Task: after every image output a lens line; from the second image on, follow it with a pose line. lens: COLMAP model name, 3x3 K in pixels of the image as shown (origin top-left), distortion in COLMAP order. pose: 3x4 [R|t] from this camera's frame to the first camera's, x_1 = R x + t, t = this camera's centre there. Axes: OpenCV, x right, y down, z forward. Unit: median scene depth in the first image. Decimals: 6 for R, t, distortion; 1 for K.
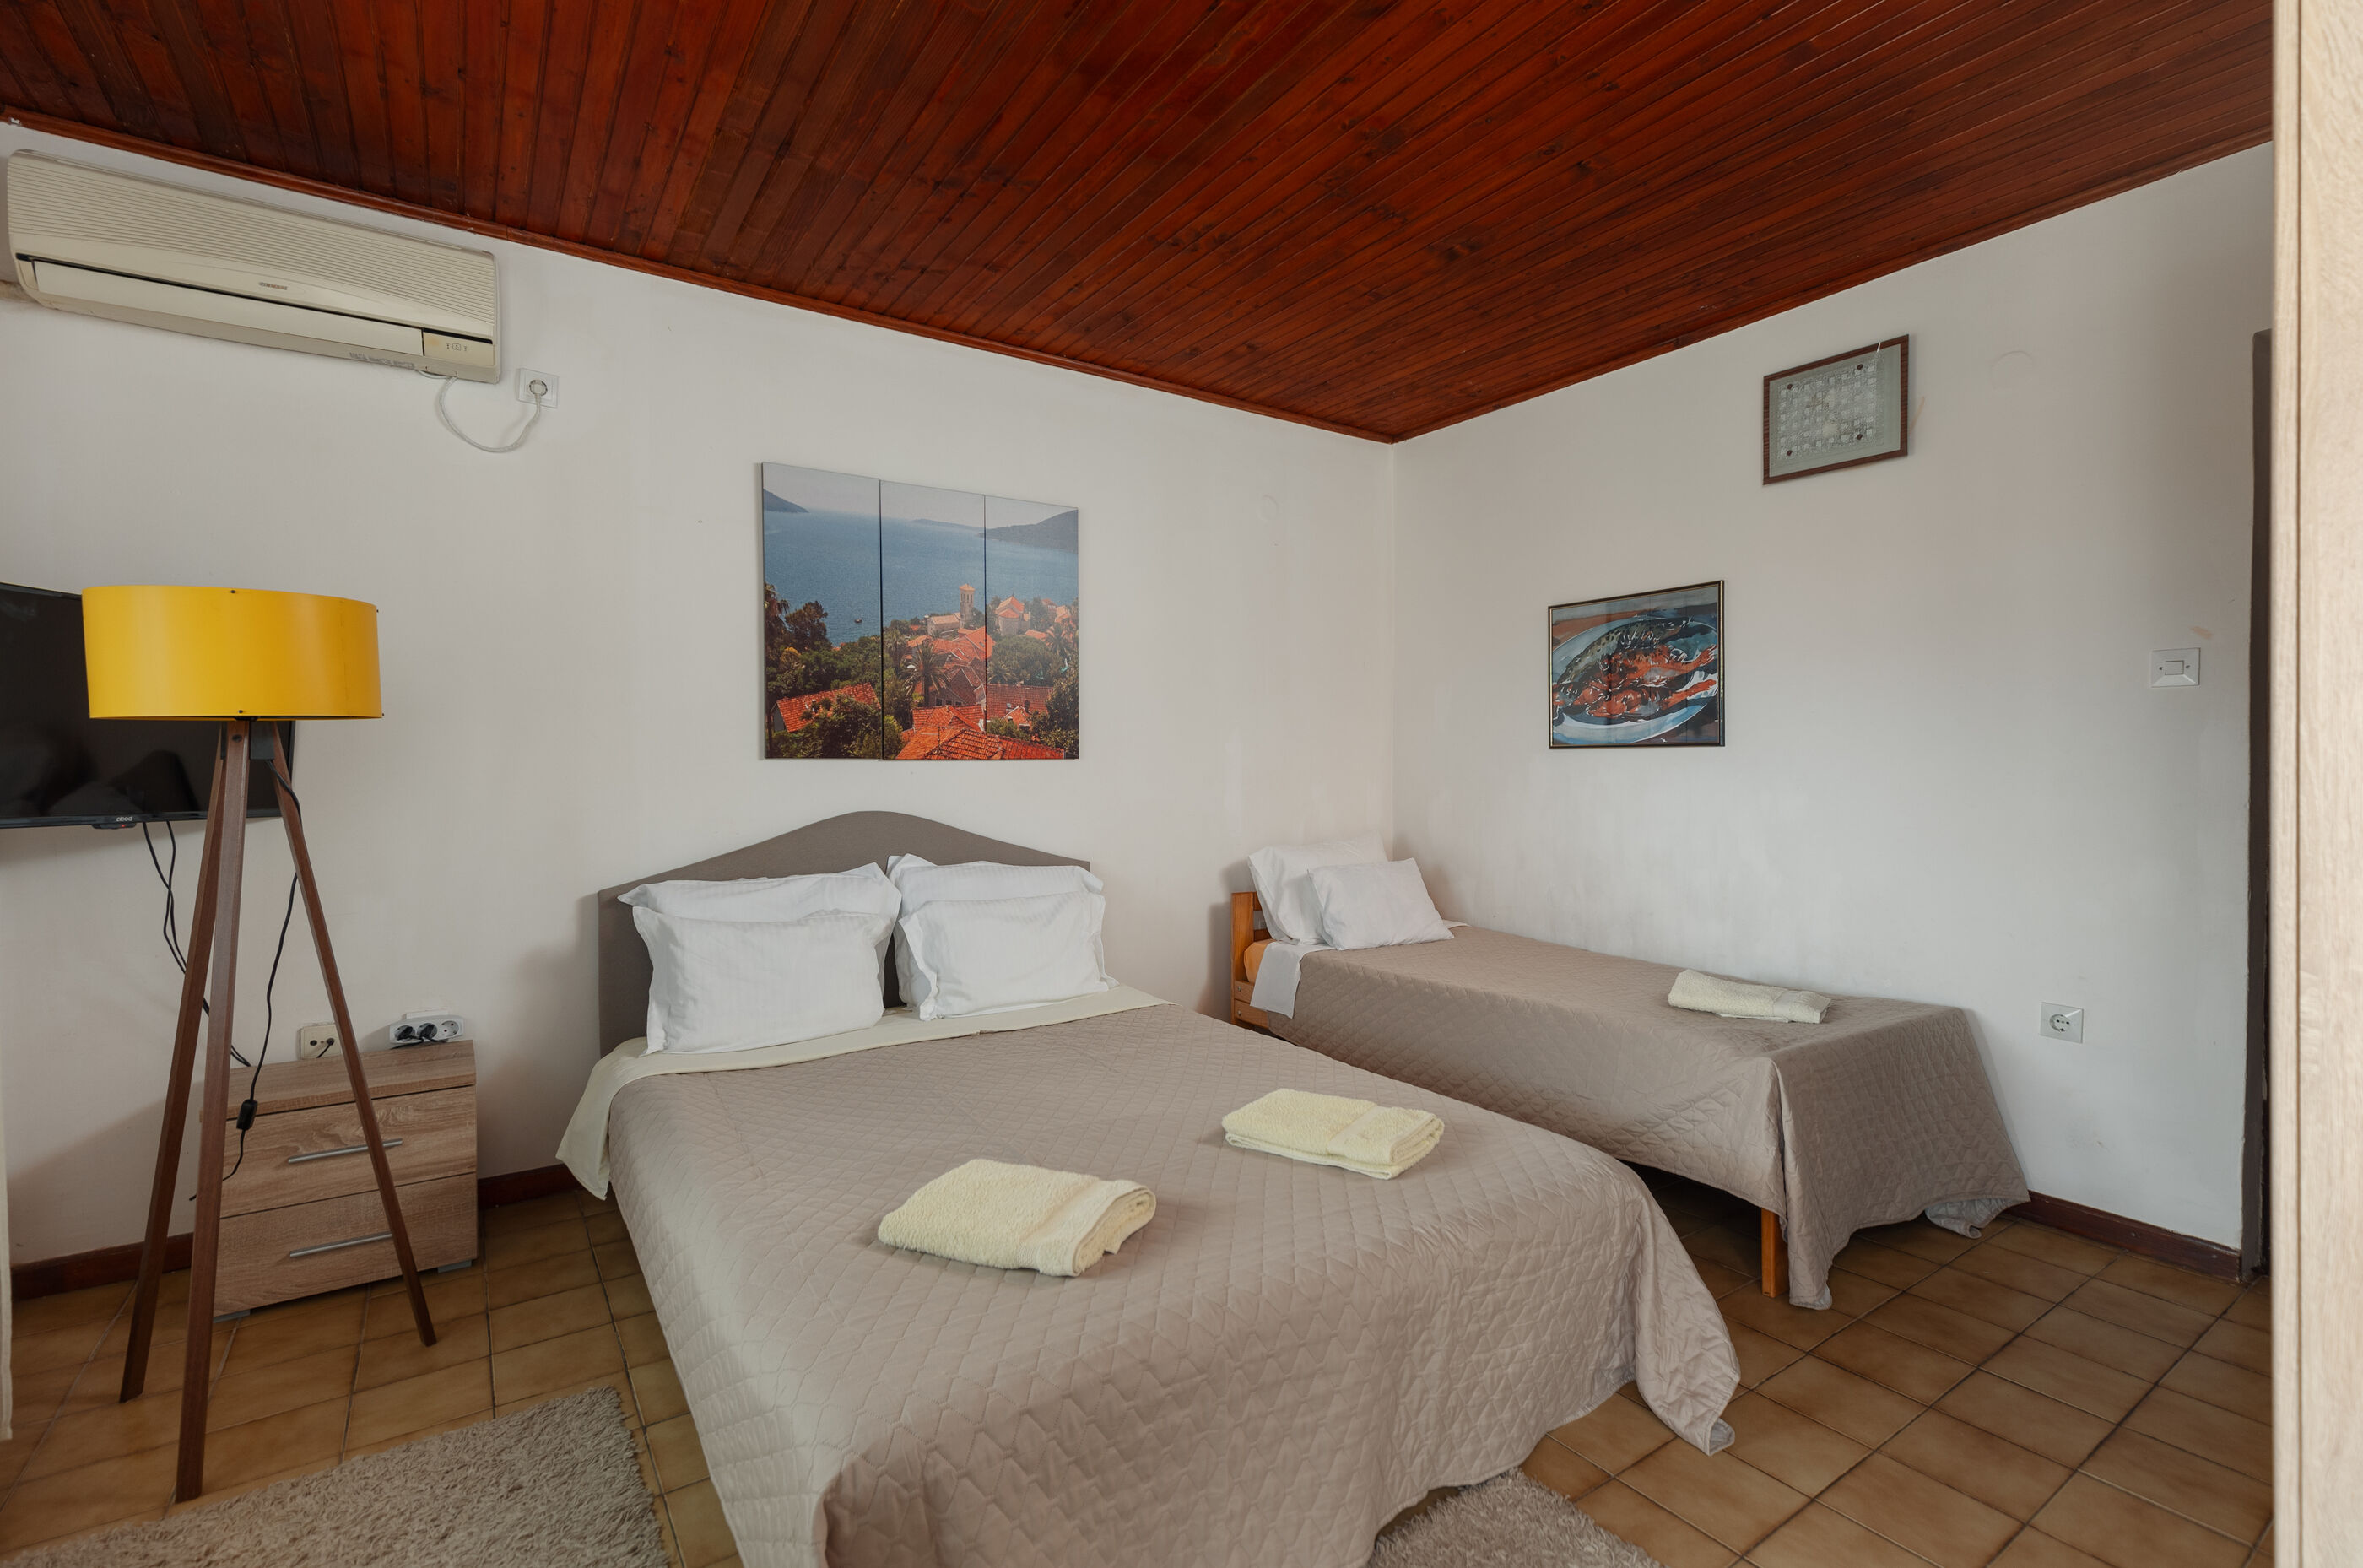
lens RADIAL K [[1069.0, 0, 1187.5], [0, 1069.0, 785.6], [0, 0, 1]] dist [-0.015852, -0.000087]
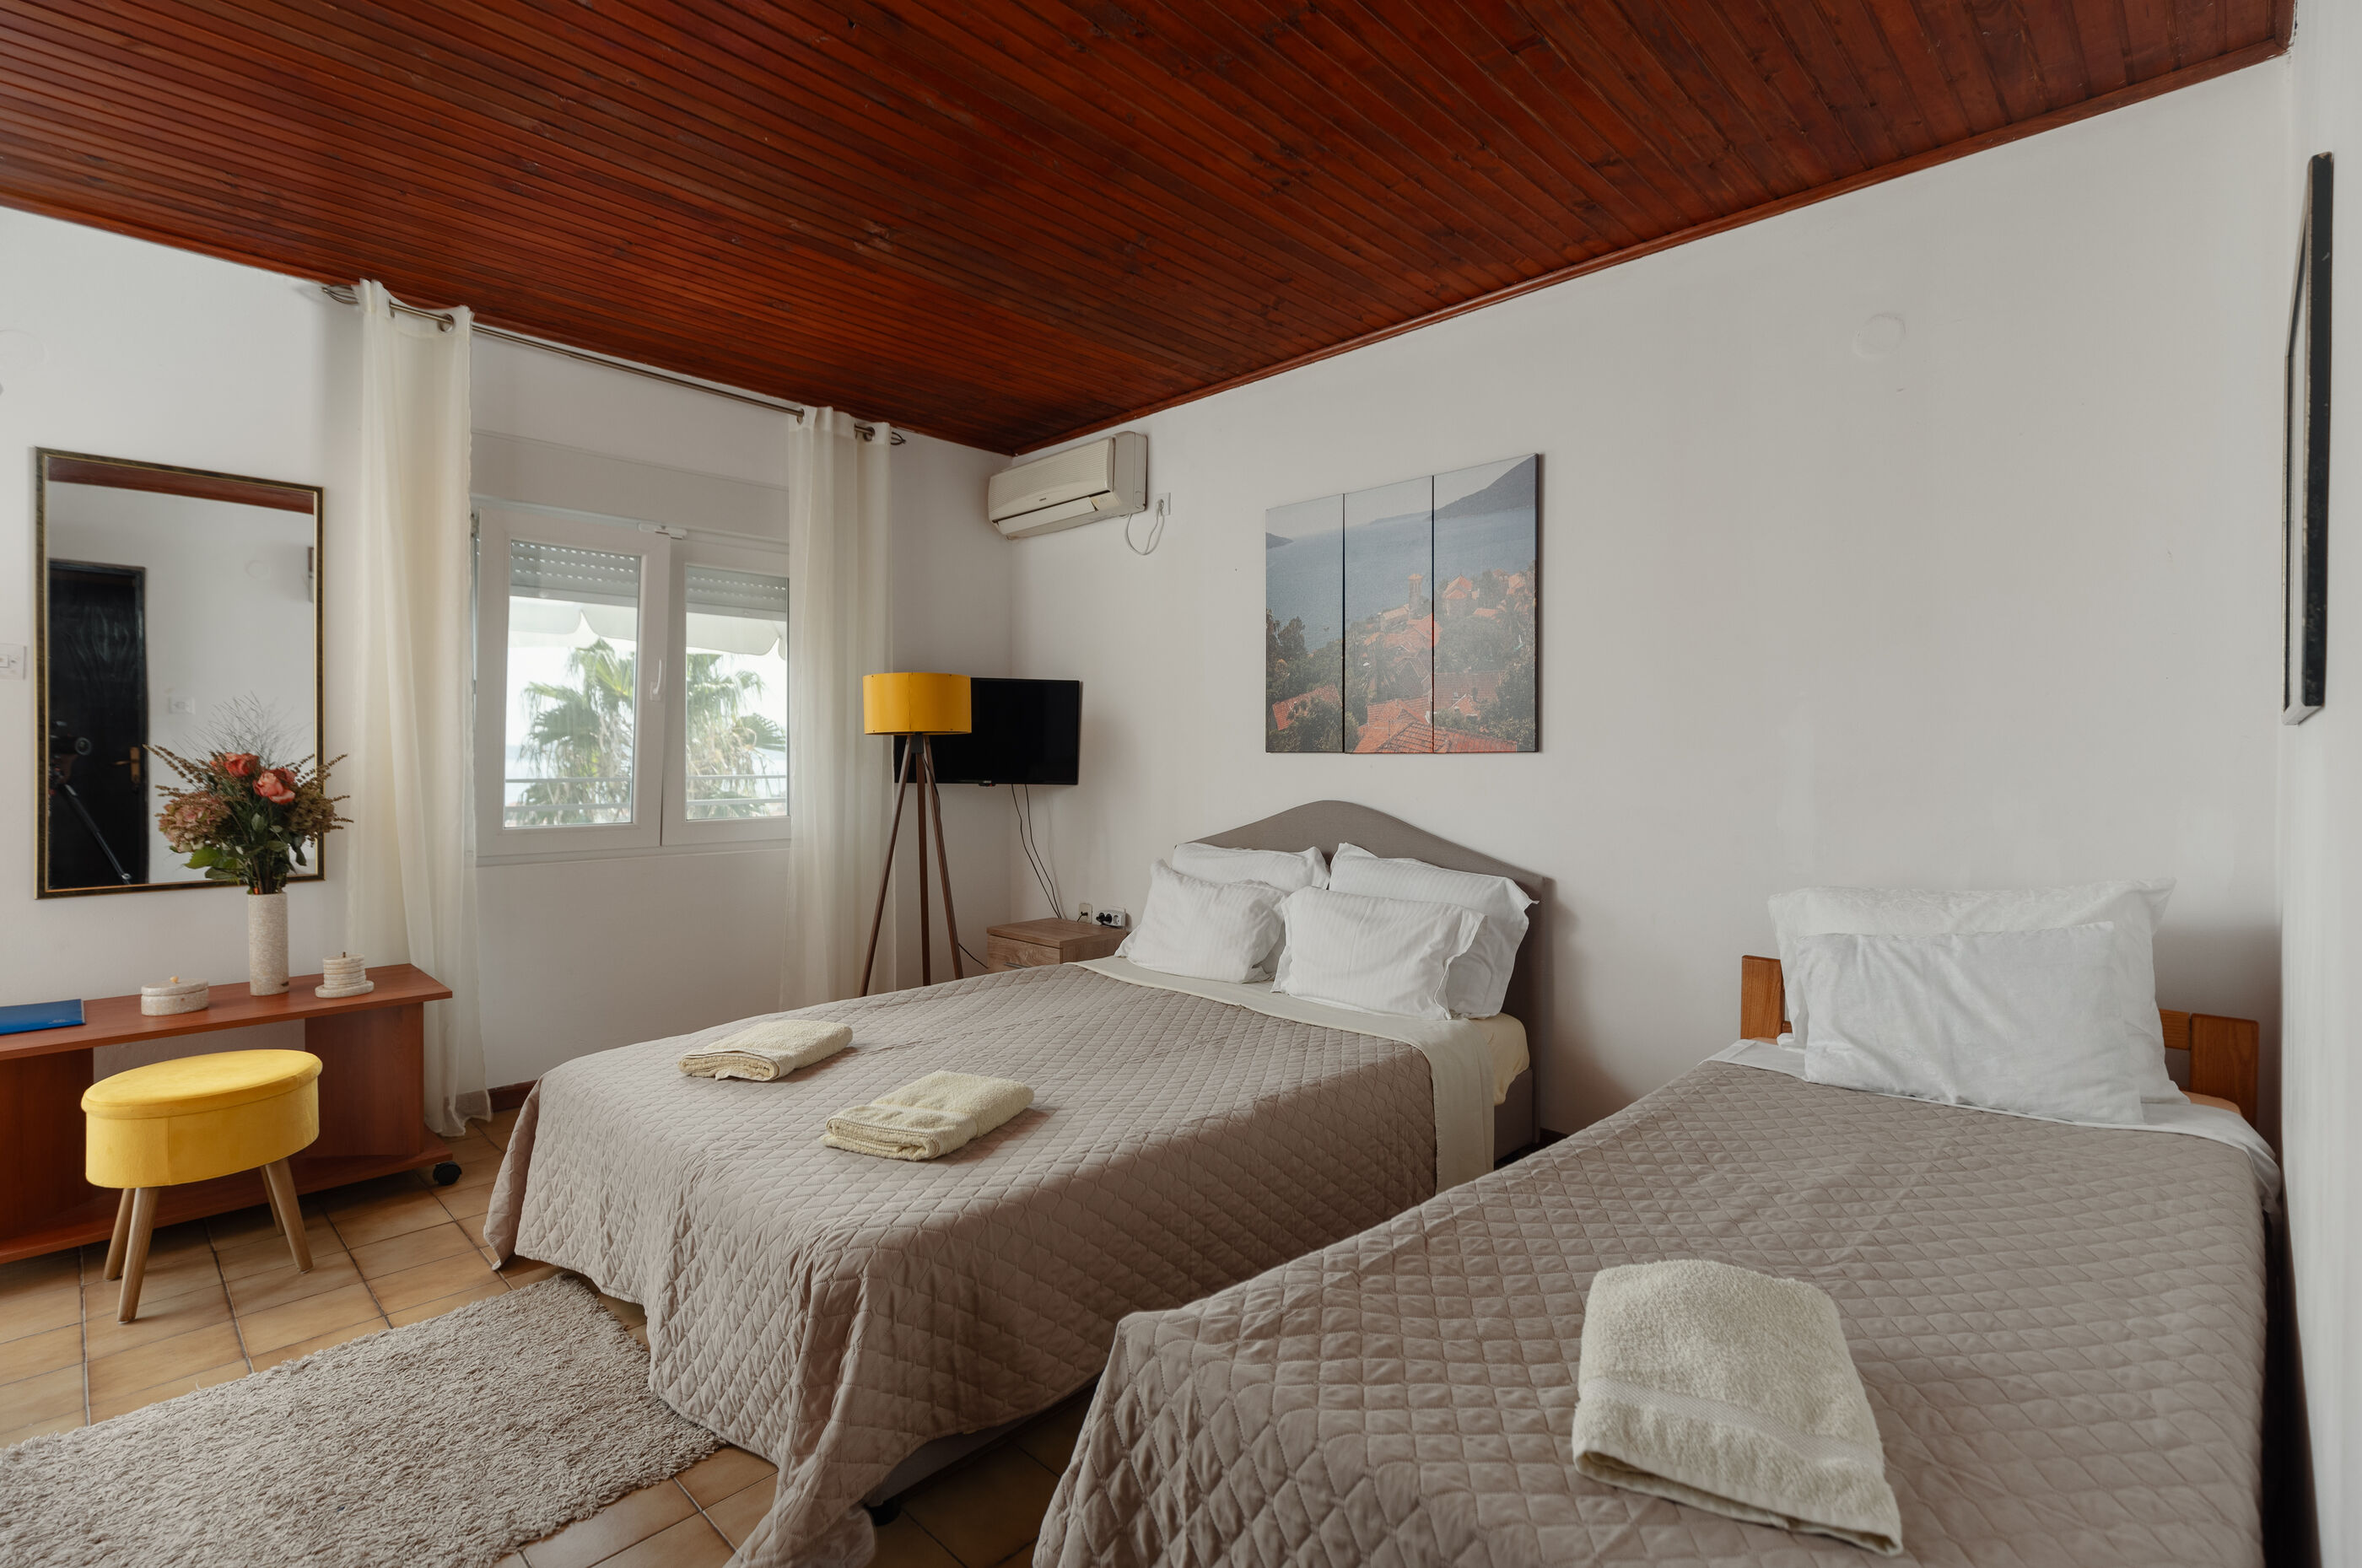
lens RADIAL K [[1068.5, 0, 1191.3], [0, 1068.5, 761.2], [0, 0, 1]] dist [-0.015852, -0.000087]
pose [[0.183626, 0.009801, -0.982947, 0.734877], [-0.021562, 0.999750, 0.005941, -0.019611], [0.982760, 0.020103, 0.183791, 0.644471]]
